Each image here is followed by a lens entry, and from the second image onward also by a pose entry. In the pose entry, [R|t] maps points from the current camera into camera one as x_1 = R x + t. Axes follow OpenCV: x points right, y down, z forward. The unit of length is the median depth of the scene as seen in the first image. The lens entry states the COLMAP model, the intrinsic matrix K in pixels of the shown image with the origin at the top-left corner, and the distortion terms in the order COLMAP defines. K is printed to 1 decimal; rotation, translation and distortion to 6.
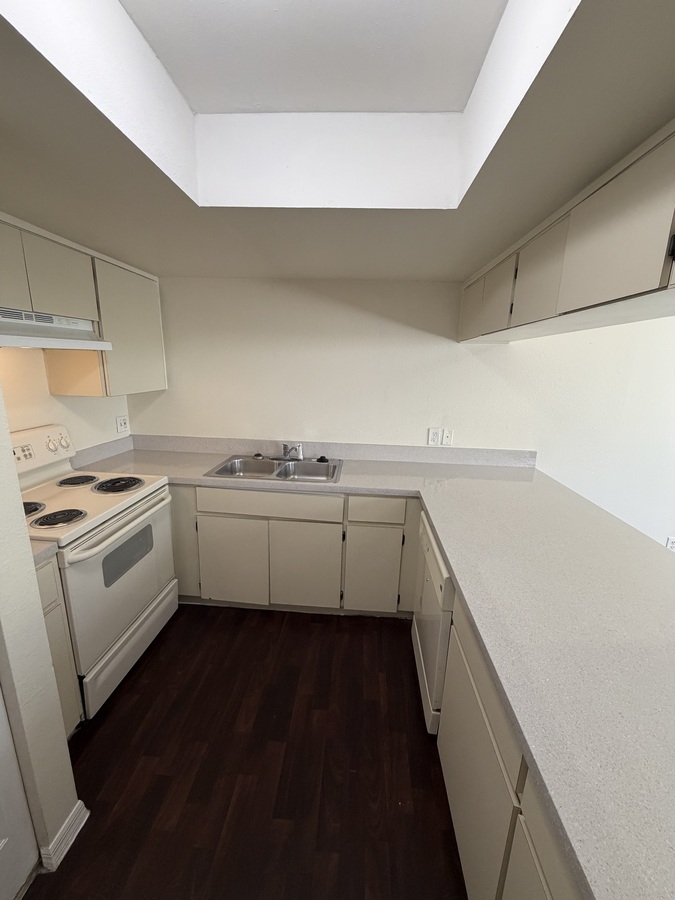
lens RADIAL K [[358.1, 0, 337.7], [0, 358.1, 448.5], [0, 0, 1]] dist [0.002875, -0.001674]
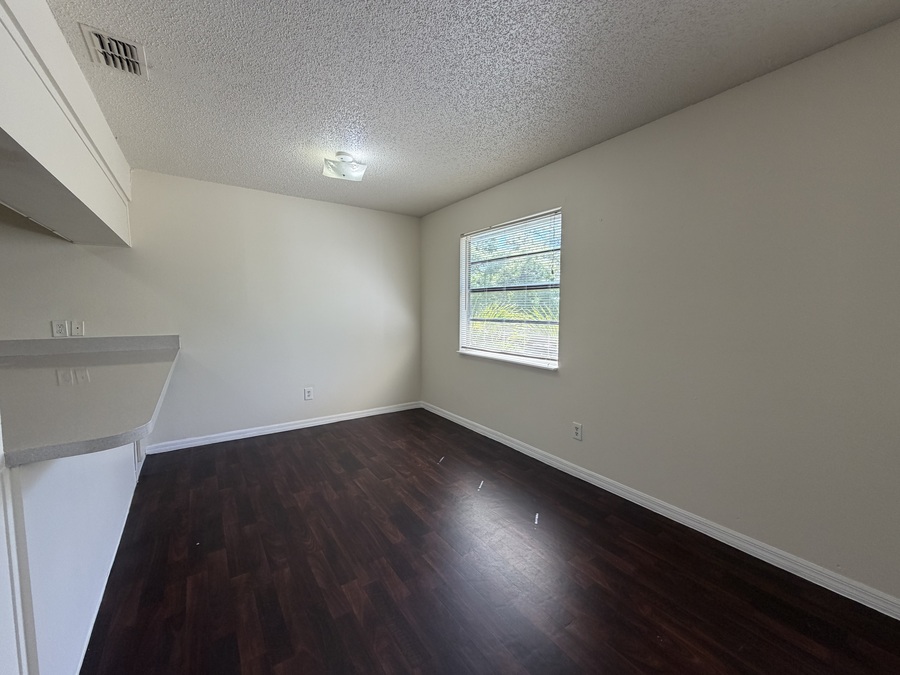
lens RADIAL K [[358.1, 0, 449.9], [0, 358.1, 338.6], [0, 0, 1]] dist [0.002875, -0.001674]
pose [[0.784464, -0.073312, 0.615826, 0.597617], [0.162968, 0.982459, -0.090637, 0.323242], [-0.598379, 0.171462, 0.782651, -0.600687]]
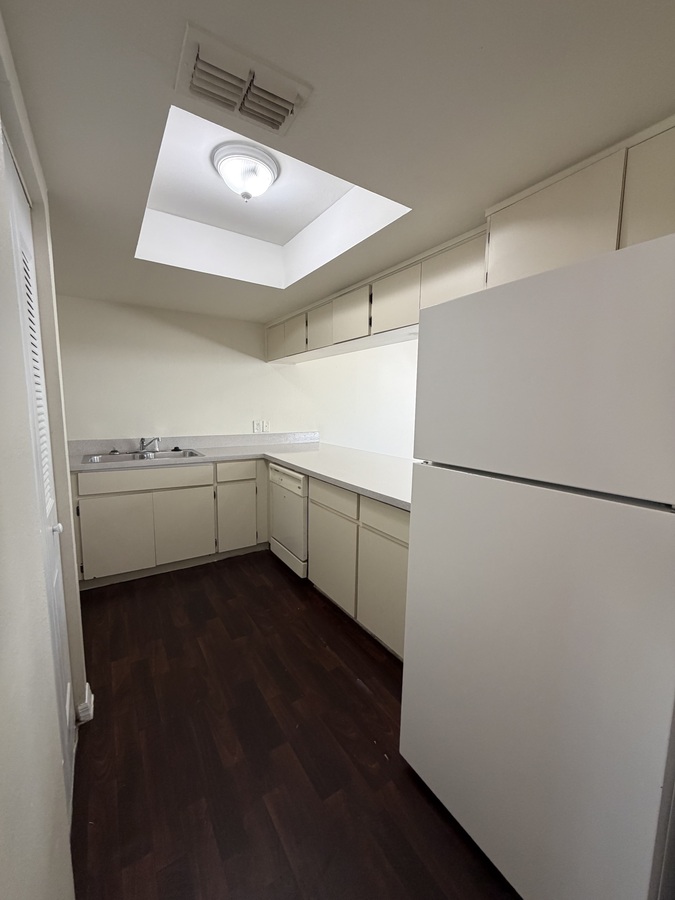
lens RADIAL K [[358.1, 0, 336.3], [0, 358.1, 449.1], [0, 0, 1]] dist [0.002875, -0.001674]
pose [[0.799159, -0.092162, 0.594013, -0.386959], [0.149077, 0.987693, -0.047320, 0.195503], [-0.582341, 0.126370, 0.803063, -0.366787]]
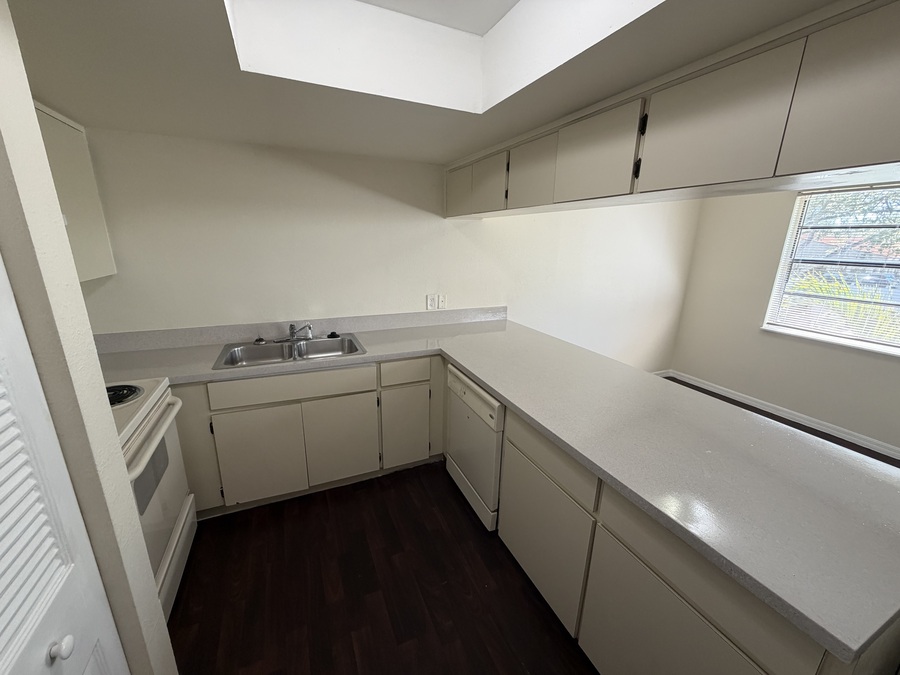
lens RADIAL K [[358.1, 0, 447.8], [0, 358.1, 337.4], [0, 0, 1]] dist [0.002875, -0.001674]
pose [[0.884558, -0.136664, 0.445961, -0.237253], [0.115677, 0.990519, 0.074099, -0.000642], [-0.451859, -0.013958, 0.891980, -0.039917]]
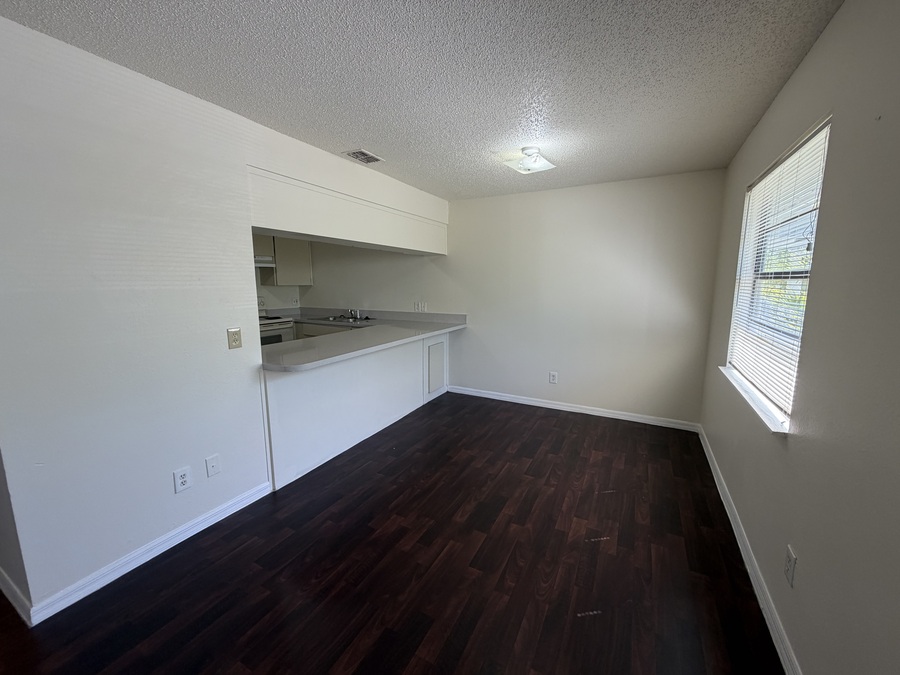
lens RADIAL K [[358.1, 0, 442.8], [0, 358.1, 338.7], [0, 0, 1]] dist [0.002875, -0.001674]
pose [[0.906365, 0.037081, -0.420865, 1.349474], [-0.074933, 0.994457, -0.073755, 0.297000], [0.415798, 0.098386, 0.904120, -0.696576]]
